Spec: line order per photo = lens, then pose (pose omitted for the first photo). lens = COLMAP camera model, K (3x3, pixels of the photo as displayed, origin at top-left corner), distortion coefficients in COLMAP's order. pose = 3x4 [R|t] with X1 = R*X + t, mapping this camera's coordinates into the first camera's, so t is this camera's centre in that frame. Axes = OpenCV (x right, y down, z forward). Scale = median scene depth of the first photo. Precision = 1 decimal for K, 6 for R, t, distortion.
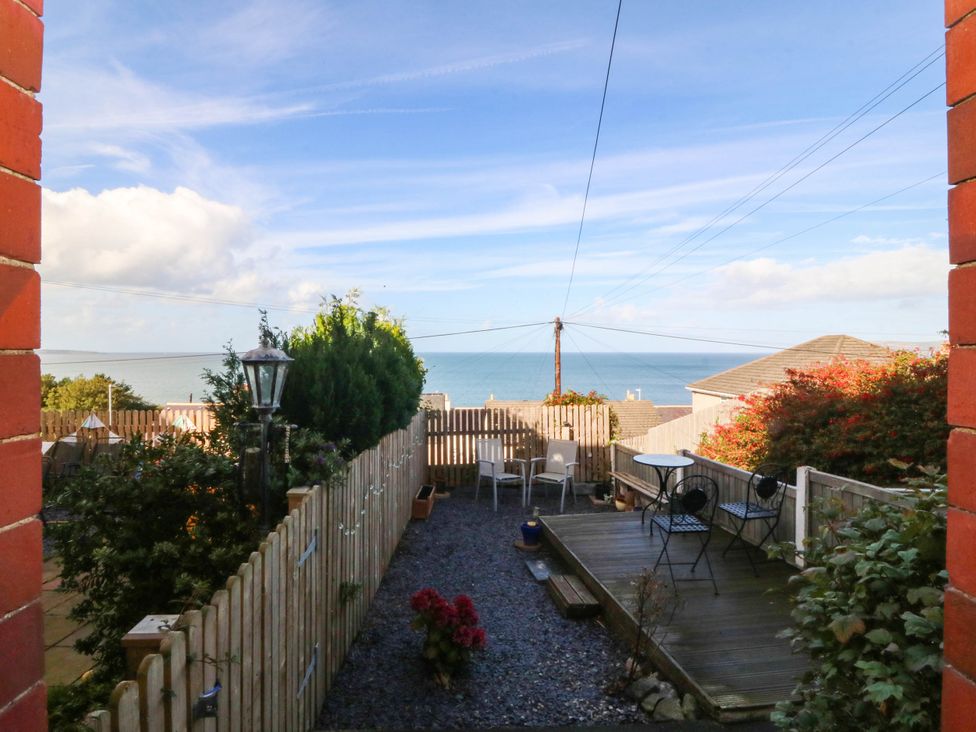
lens RADIAL K [[514.7, 0, 485.4], [0, 514.7, 351.6], [0, 0, 1]] dist [0.005745, -0.014872]
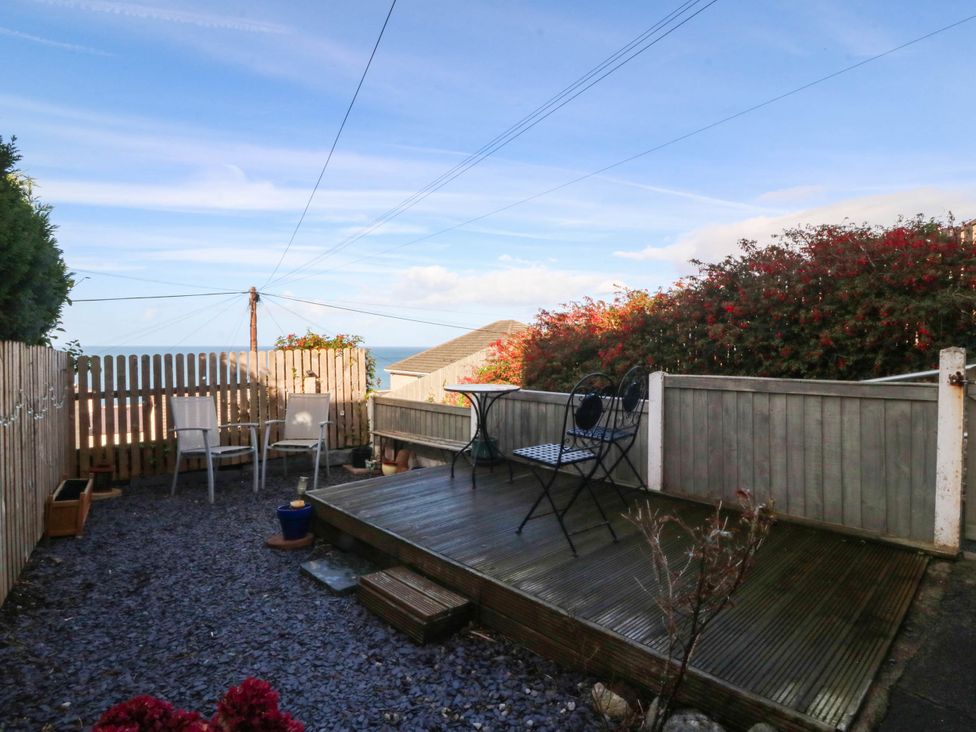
lens RADIAL K [[514.7, 0, 485.4], [0, 514.7, 351.6], [0, 0, 1]] dist [0.005745, -0.014872]
pose [[0.834813, -0.009369, 0.550454, -0.041991], [-0.001231, 0.999821, 0.018883, 0.099374], [-0.550533, -0.016441, 0.834652, 0.258083]]
